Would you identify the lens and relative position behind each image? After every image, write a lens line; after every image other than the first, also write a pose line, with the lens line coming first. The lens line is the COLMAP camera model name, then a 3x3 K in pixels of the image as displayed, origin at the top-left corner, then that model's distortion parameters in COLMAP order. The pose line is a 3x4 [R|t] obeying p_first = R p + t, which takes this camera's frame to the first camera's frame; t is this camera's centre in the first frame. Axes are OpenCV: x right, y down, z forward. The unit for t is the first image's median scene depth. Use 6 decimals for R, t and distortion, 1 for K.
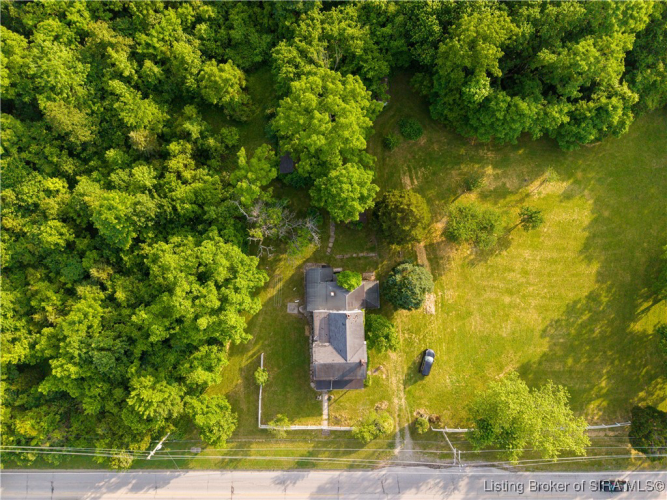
lens RADIAL K [[450.8, 0, 333.5], [0, 450.8, 250.0], [0, 0, 1]] dist [0.011472, 0.000322]
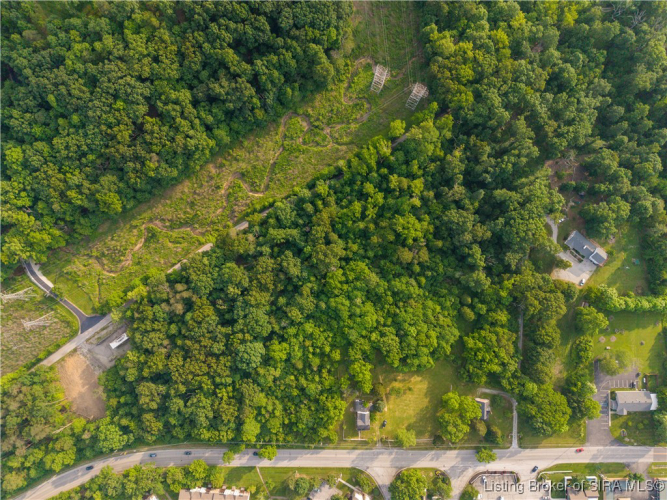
lens RADIAL K [[450.8, 0, 333.5], [0, 450.8, 250.0], [0, 0, 1]] dist [0.011472, 0.000322]
pose [[0.999962, 0.007763, -0.004038, -0.253890], [-0.007748, 0.999963, 0.003673, -1.346649], [0.004066, -0.003641, 0.999985, -3.110772]]
